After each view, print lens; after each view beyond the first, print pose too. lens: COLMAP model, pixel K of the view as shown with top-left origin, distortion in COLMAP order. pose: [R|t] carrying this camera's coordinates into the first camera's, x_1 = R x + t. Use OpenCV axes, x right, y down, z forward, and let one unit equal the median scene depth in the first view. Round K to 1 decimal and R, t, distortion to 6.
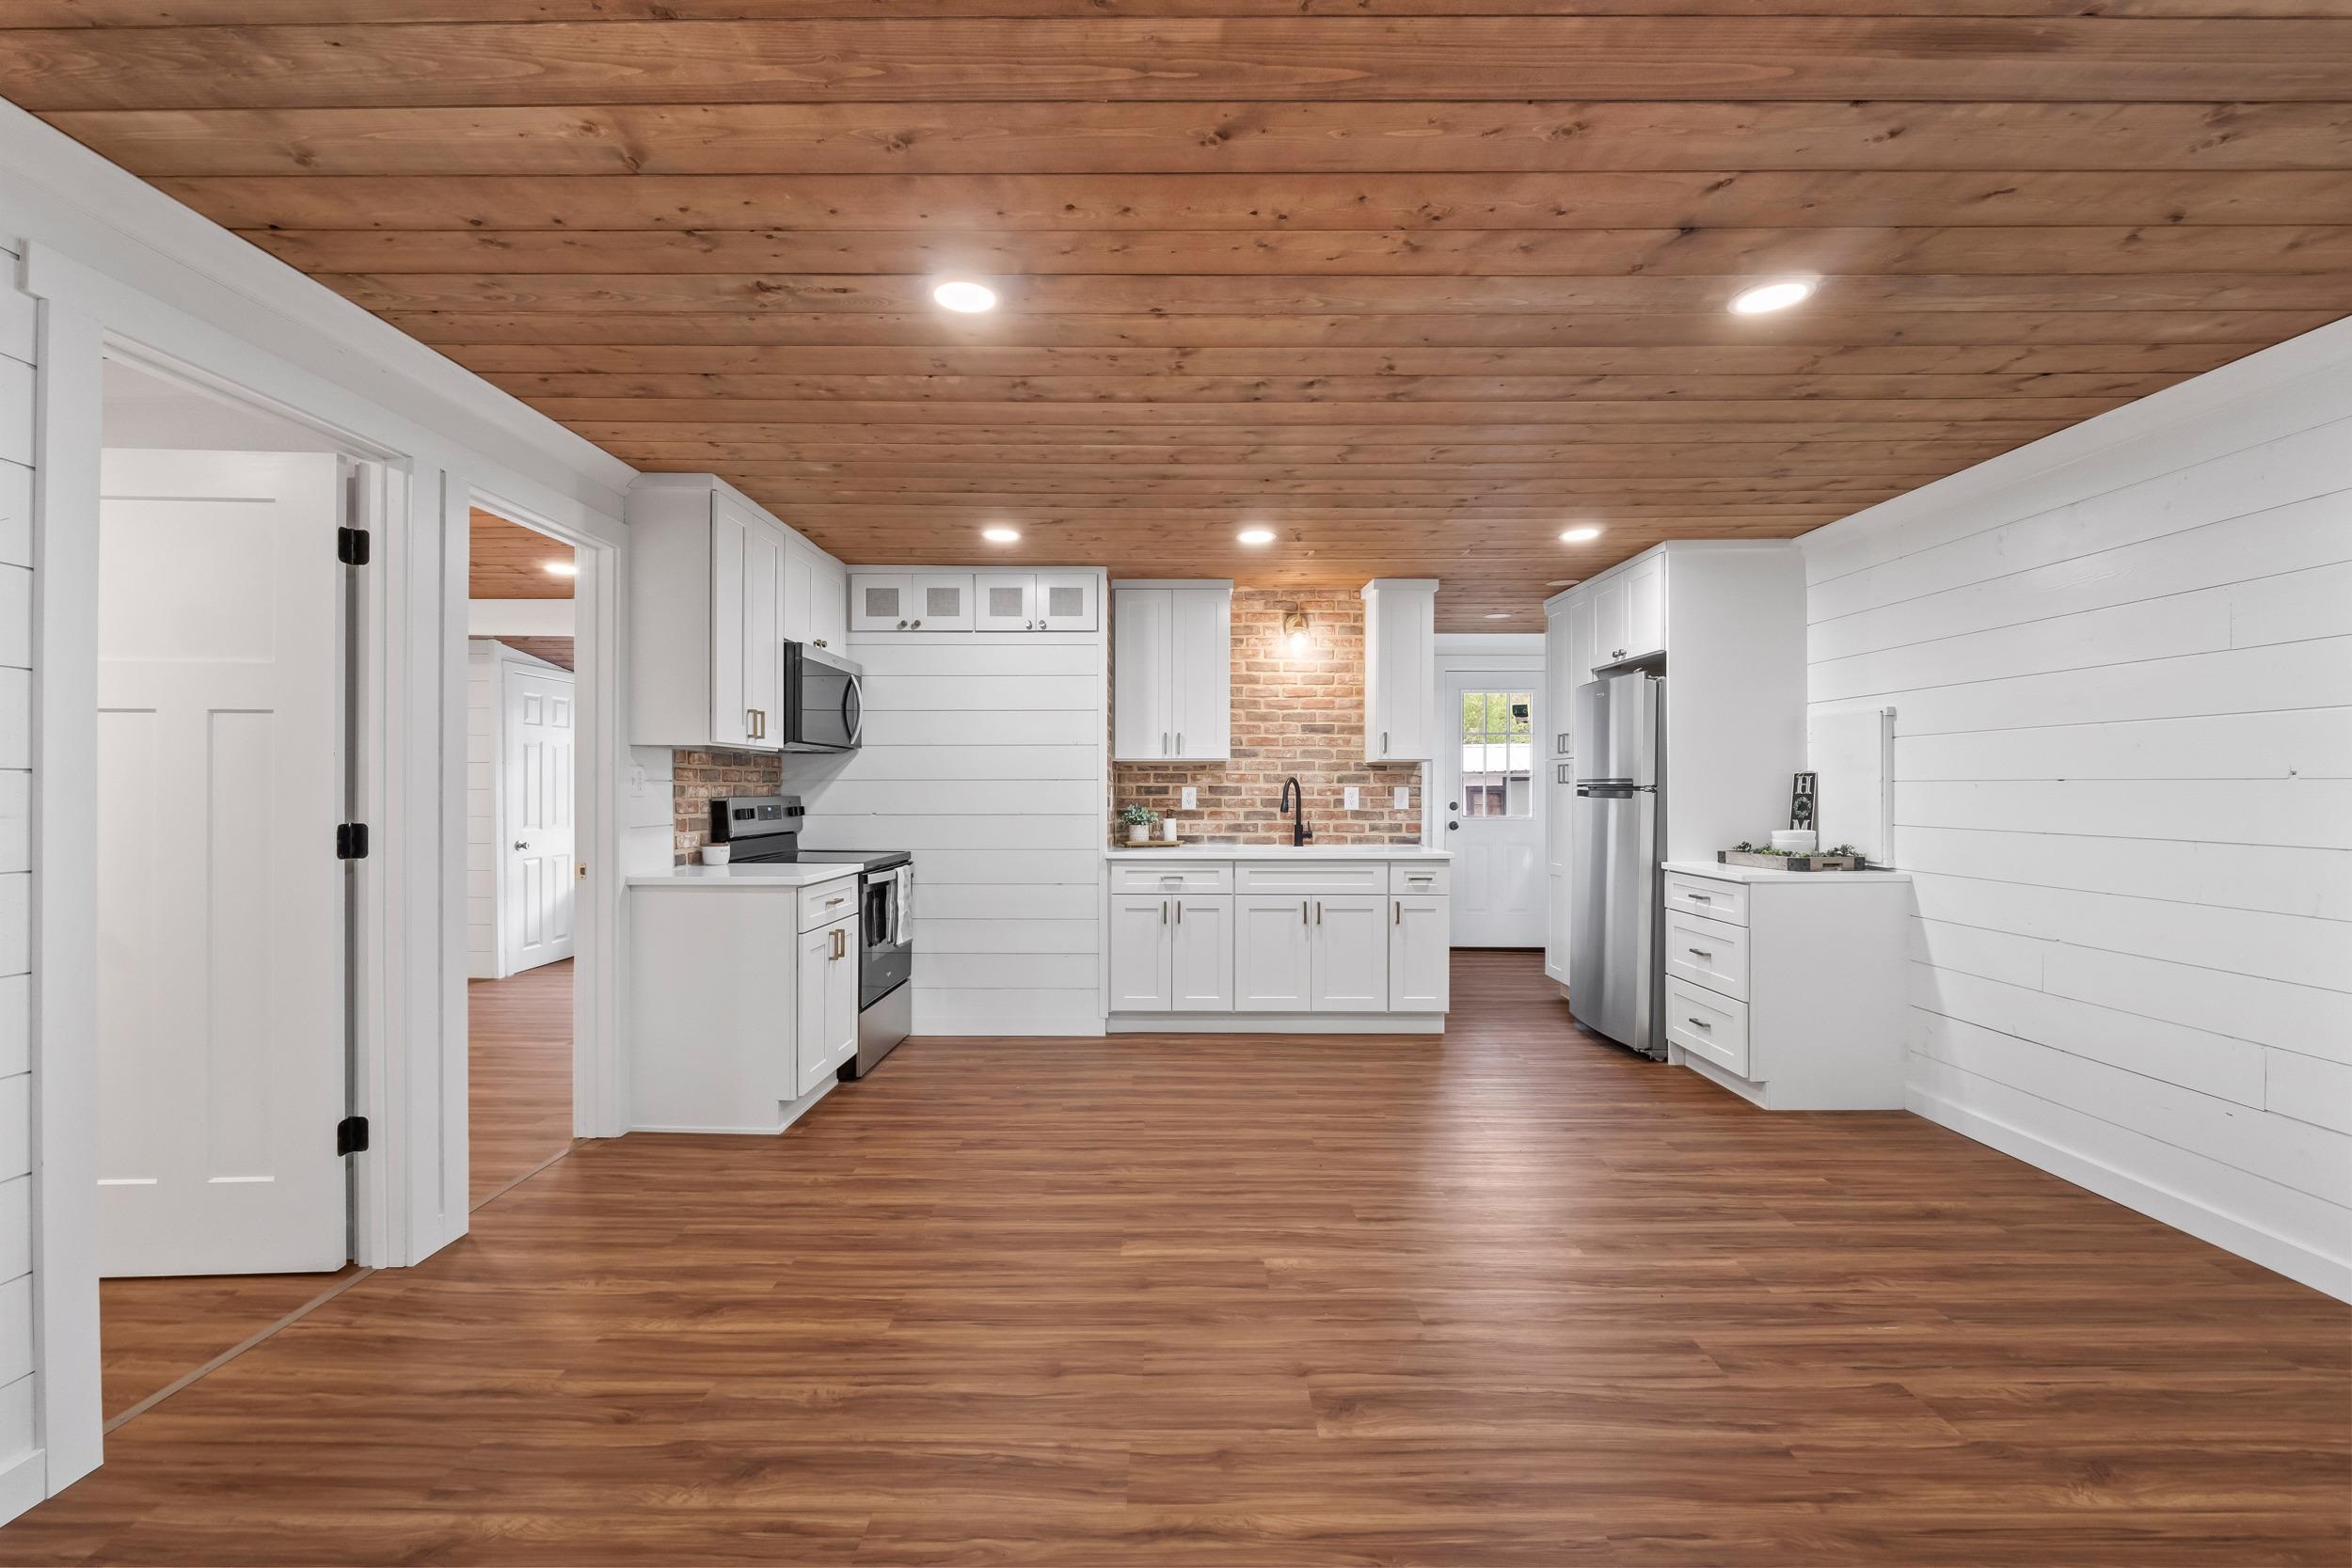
lens RADIAL K [[974.8, 0, 1170.1], [0, 974.8, 799.7], [0, 0, 1]] dist [-0.014965, 0.000343]
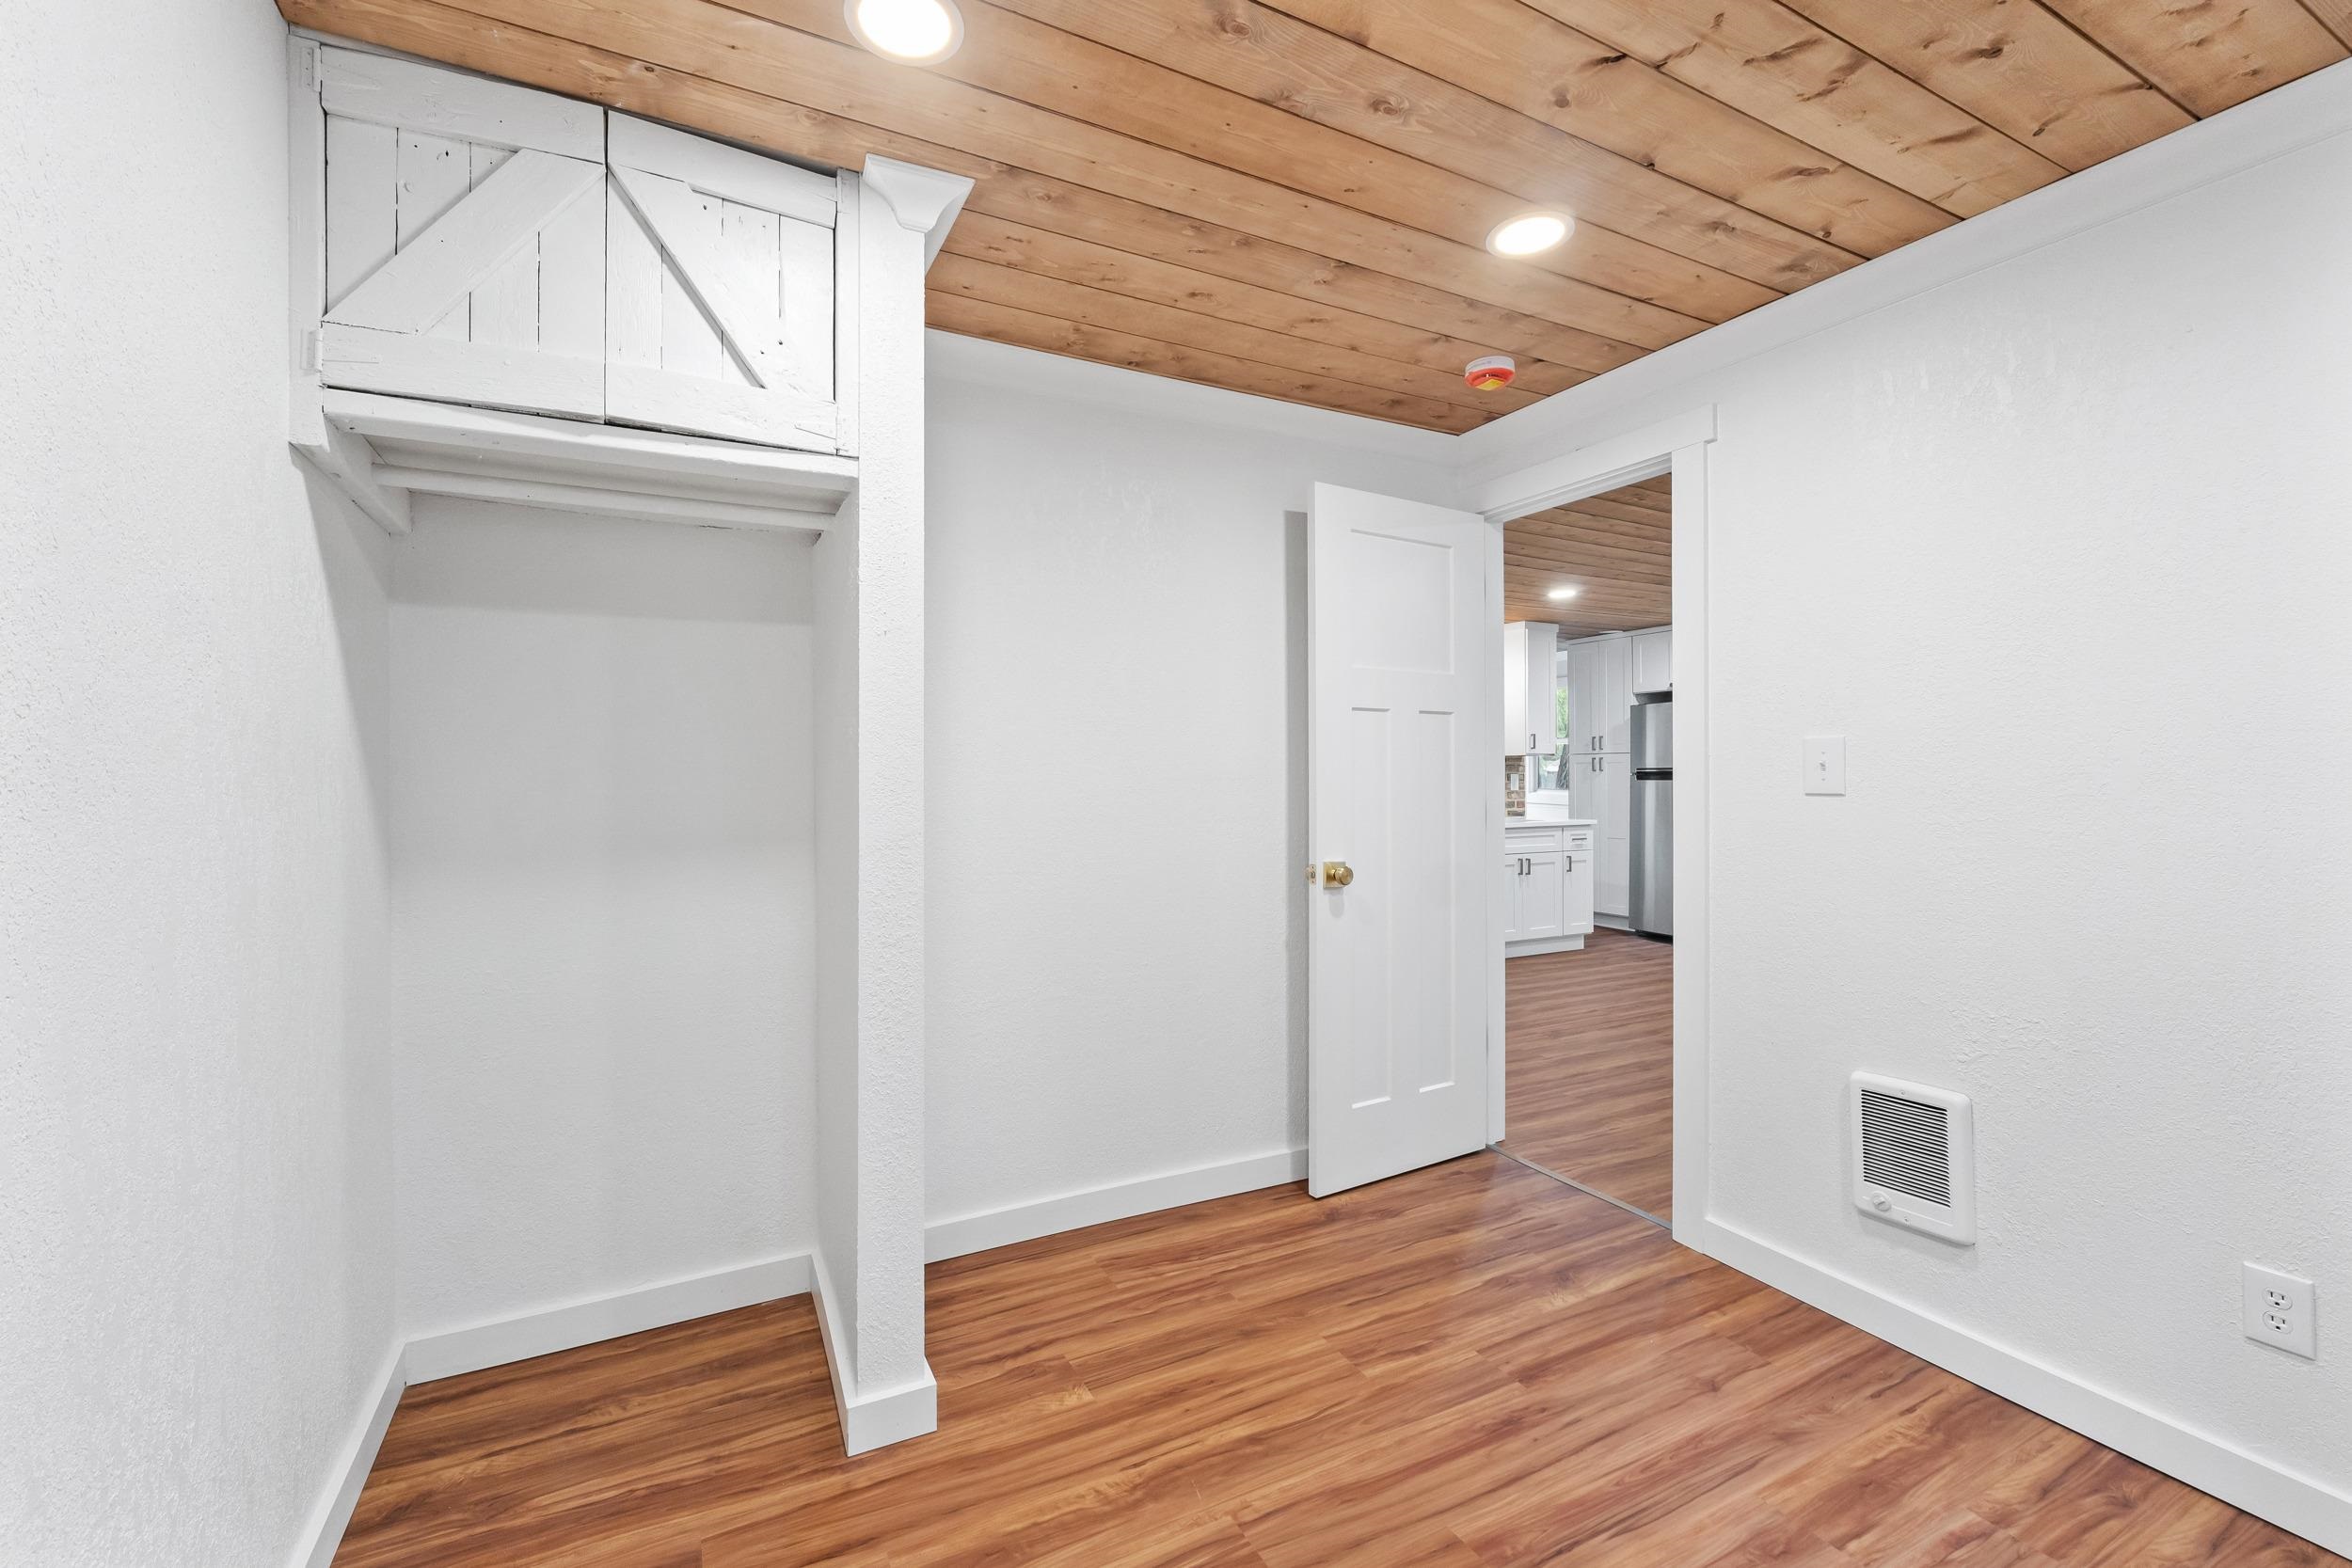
lens RADIAL K [[992.0, 0, 1176.0], [0, 992.0, 784.0], [0, 0, 1]] dist [-0.000166, -0.000029]
pose [[0.882256, -0.010229, 0.470659, -0.923620], [0.015284, 0.999859, -0.006921, 0.002913], [-0.470522, 0.013300, 0.882288, 0.008916]]
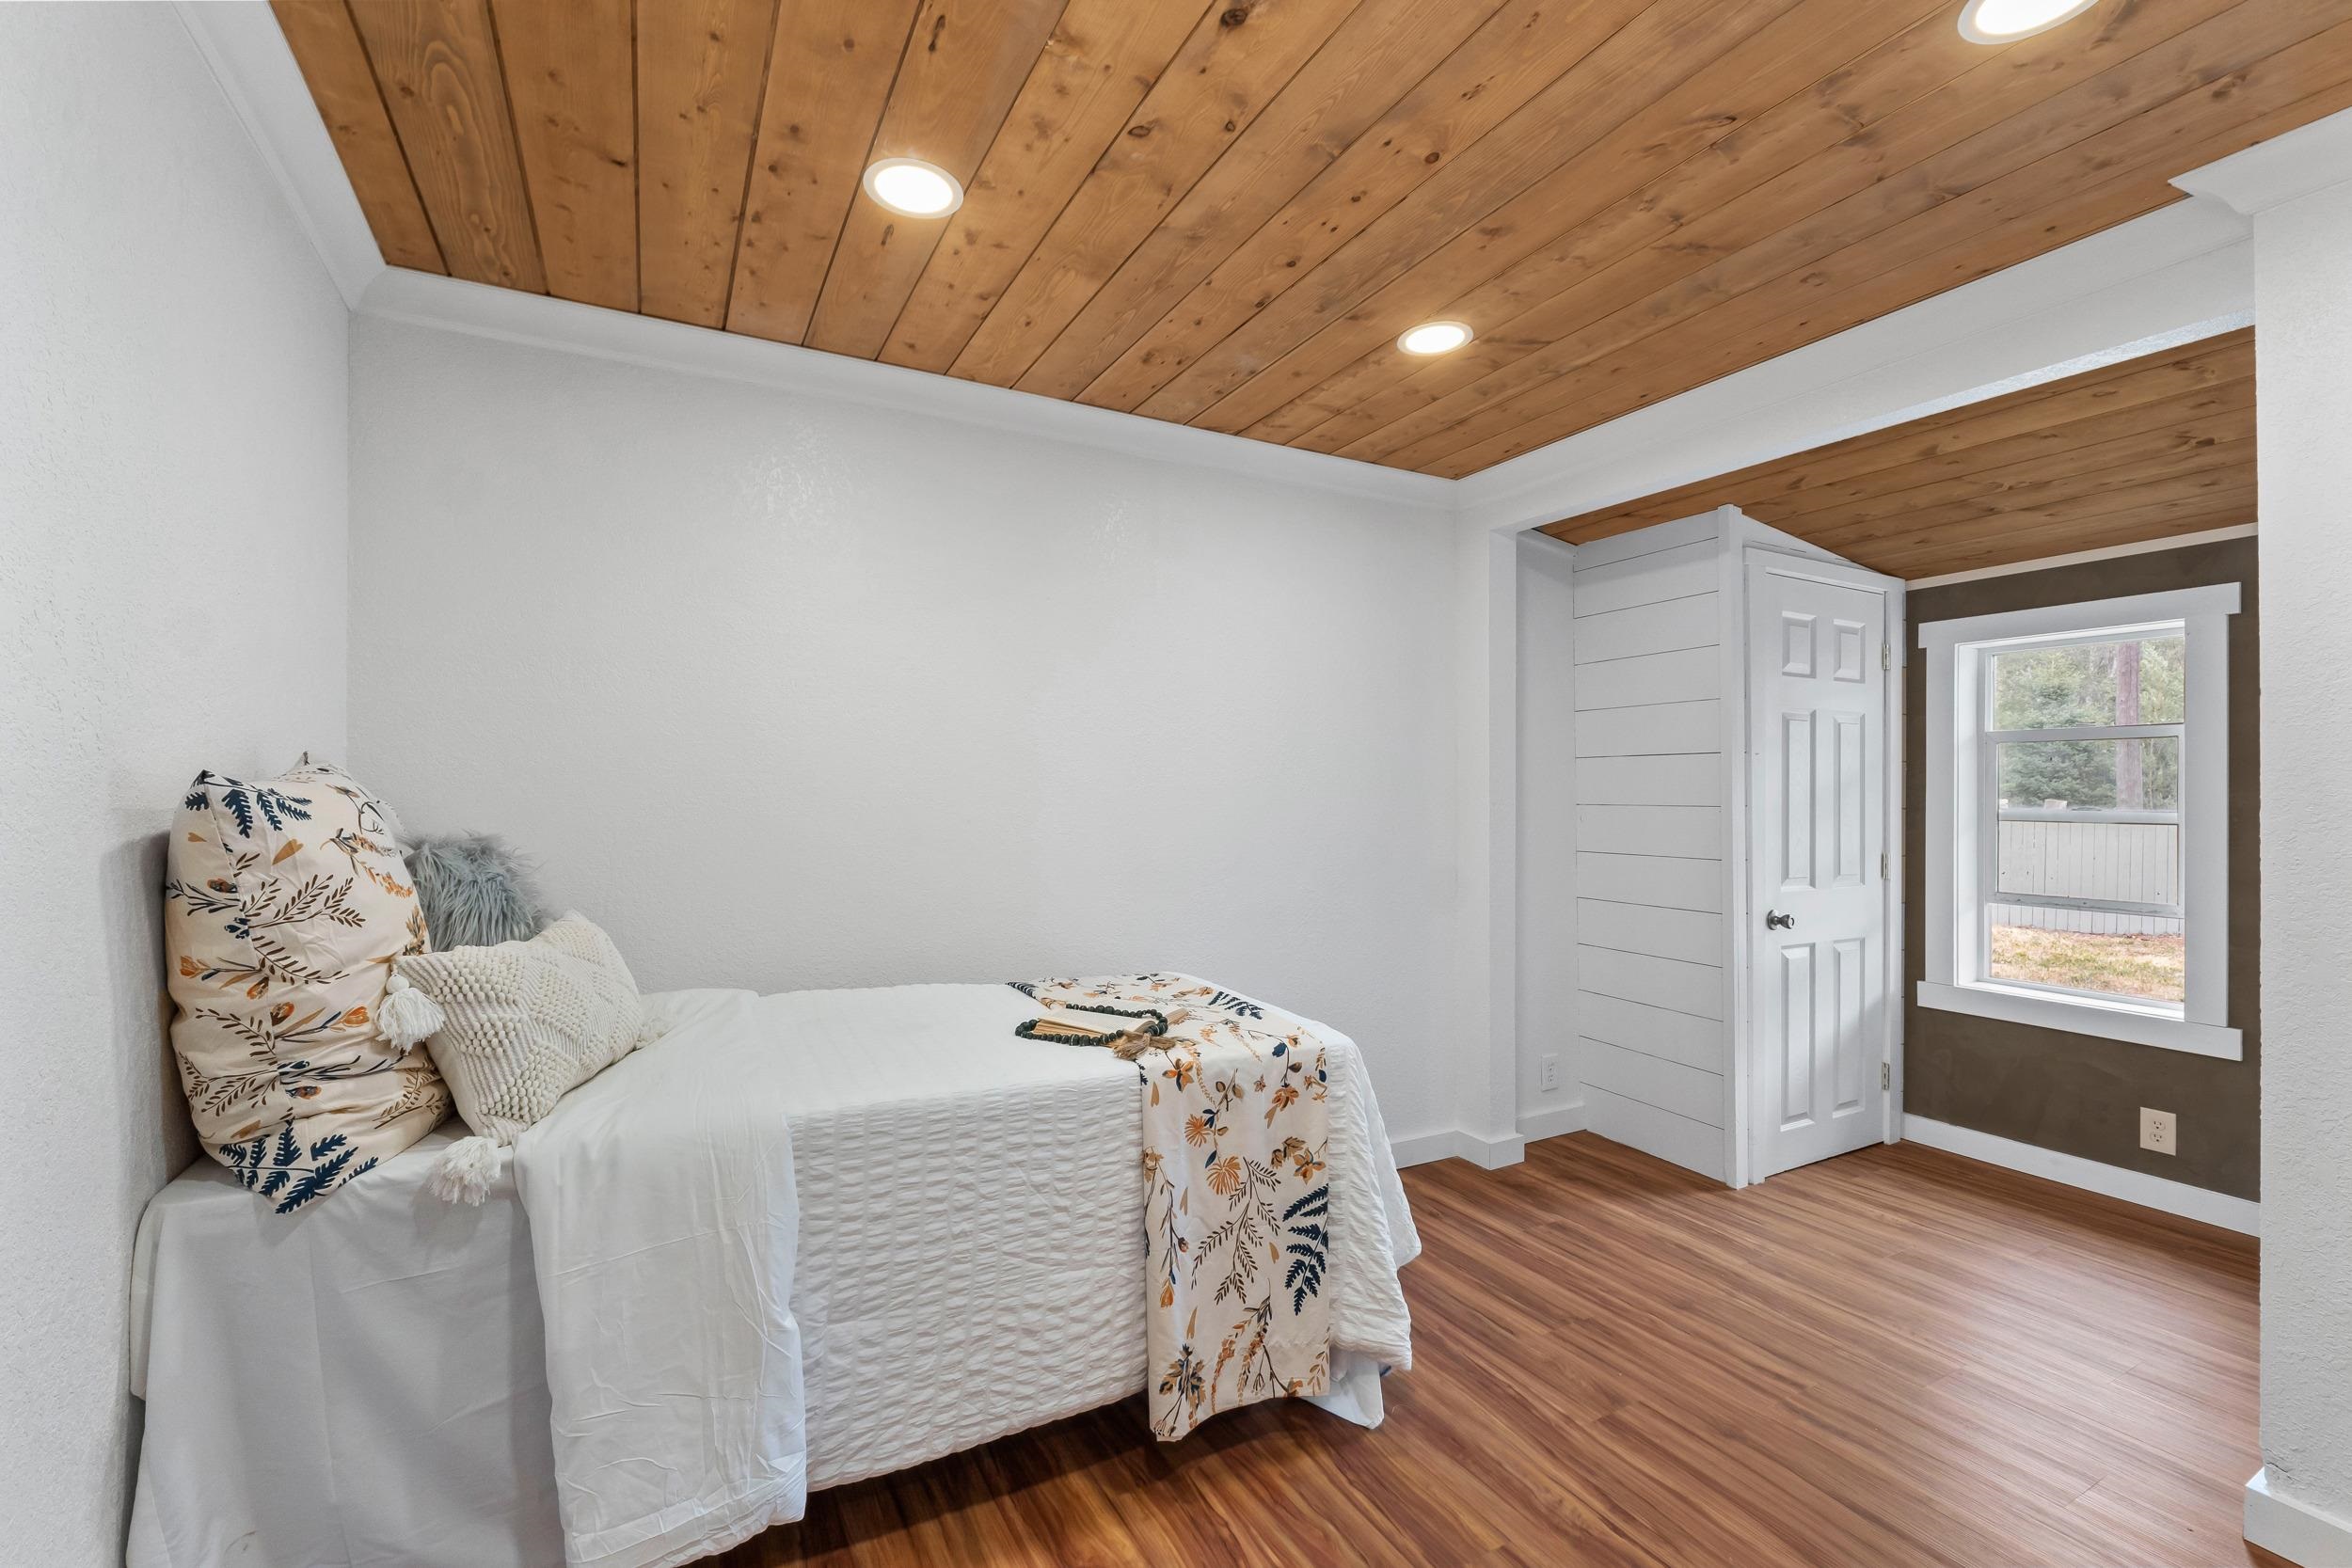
lens RADIAL K [[977.8, 0, 1166.2], [0, 977.8, 791.7], [0, 0, 1]] dist [-0.006969, -0.000305]
pose [[0.475618, -0.006274, -0.879630, -0.509901], [-0.012896, 0.999817, -0.014104, -0.009592], [0.879558, 0.018051, 0.475450, 0.652029]]
